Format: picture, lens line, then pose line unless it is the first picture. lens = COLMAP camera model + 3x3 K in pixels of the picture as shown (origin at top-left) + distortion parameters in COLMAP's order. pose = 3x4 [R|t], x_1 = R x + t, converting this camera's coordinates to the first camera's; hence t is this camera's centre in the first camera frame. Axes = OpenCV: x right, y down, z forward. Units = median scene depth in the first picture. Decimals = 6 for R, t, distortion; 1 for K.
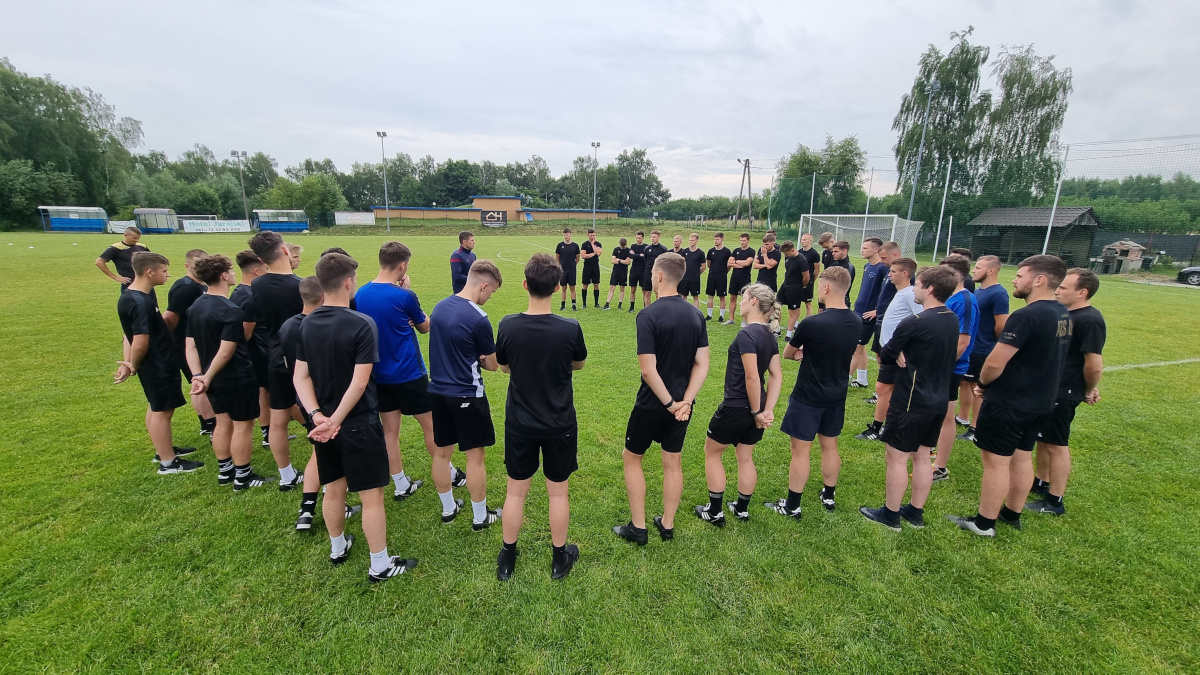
lens RADIAL K [[479.5, 0, 600.0], [0, 479.5, 337.5], [0, 0, 1]] dist [-0.000794, -0.000150]
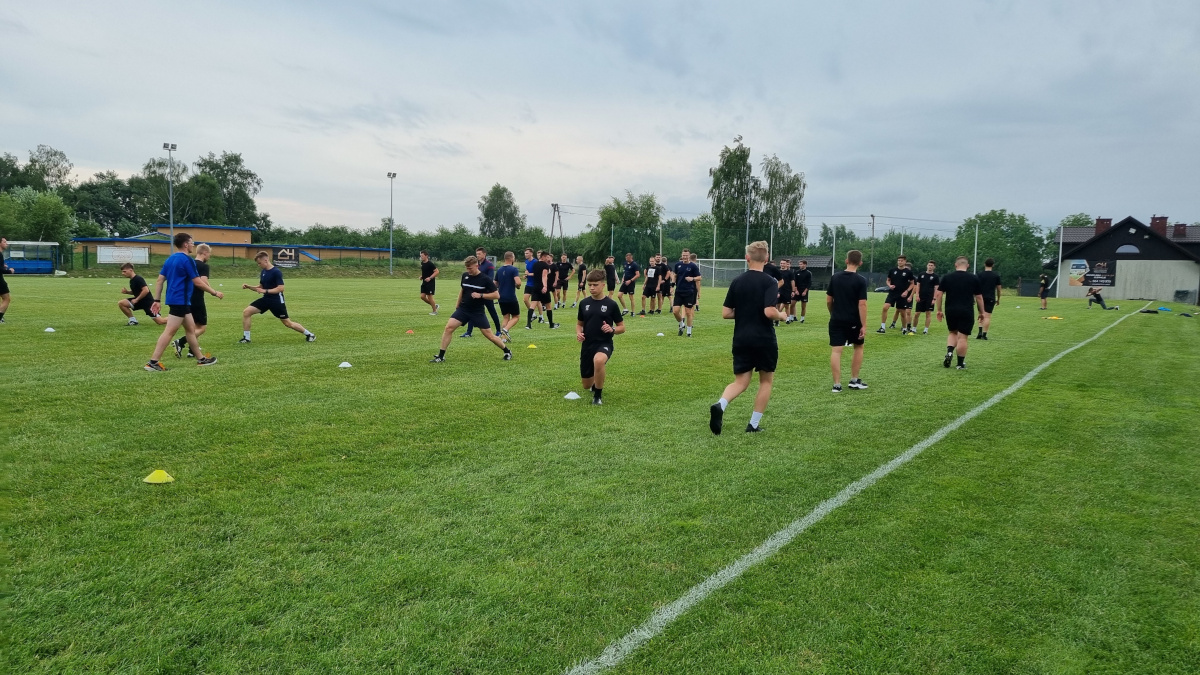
lens RADIAL K [[875.1, 0, 600.0], [0, 875.1, 337.5], [0, 0, 1]] dist [0.005975, 0.000511]
pose [[0.731177, -0.052991, 0.680127, -1.401460], [0.155957, 0.983560, -0.091031, 0.144936], [-0.664122, 0.172630, 0.727421, -0.563554]]
